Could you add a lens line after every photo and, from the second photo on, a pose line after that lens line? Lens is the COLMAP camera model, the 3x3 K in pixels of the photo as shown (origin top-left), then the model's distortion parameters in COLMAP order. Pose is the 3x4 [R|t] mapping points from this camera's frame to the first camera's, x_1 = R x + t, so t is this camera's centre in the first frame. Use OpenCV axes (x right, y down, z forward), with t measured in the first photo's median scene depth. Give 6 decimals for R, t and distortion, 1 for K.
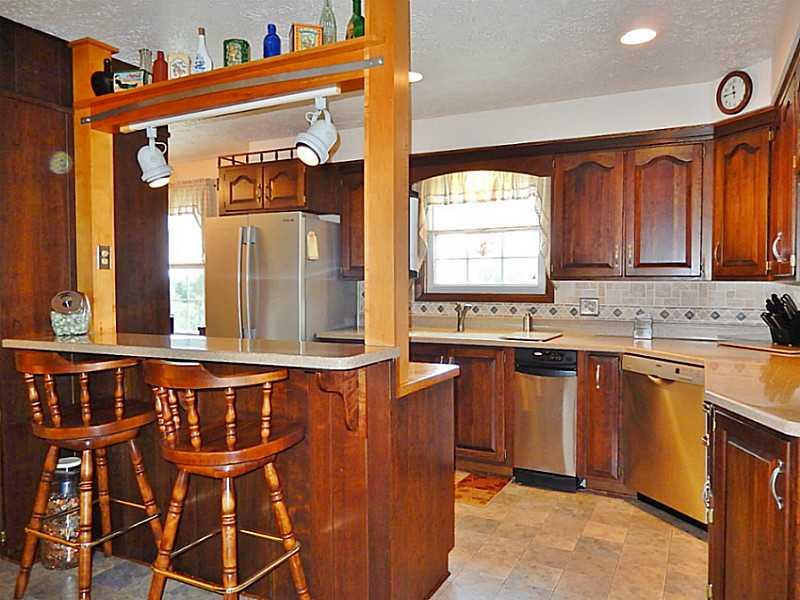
lens RADIAL K [[600.2, 0, 397.7], [0, 600.2, 299.9], [0, 0, 1]] dist [0.001208, 0.000184]
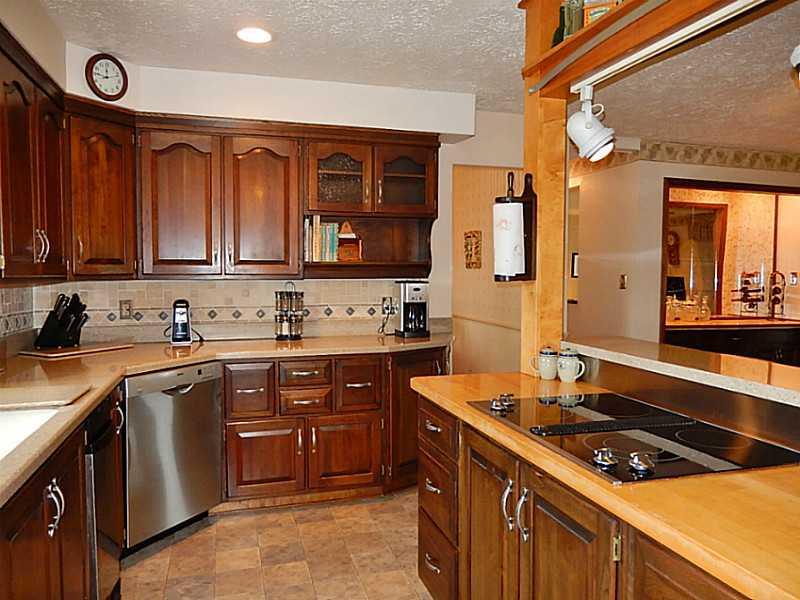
lens RADIAL K [[600.2, 0, 397.0], [0, 600.2, 298.0], [0, 0, 1]] dist [0.001208, 0.000184]
pose [[-0.683782, -0.041269, 0.728518, -0.484985], [0.019611, 0.996999, 0.074885, -0.080296], [-0.729423, 0.065492, -0.680921, 1.445586]]
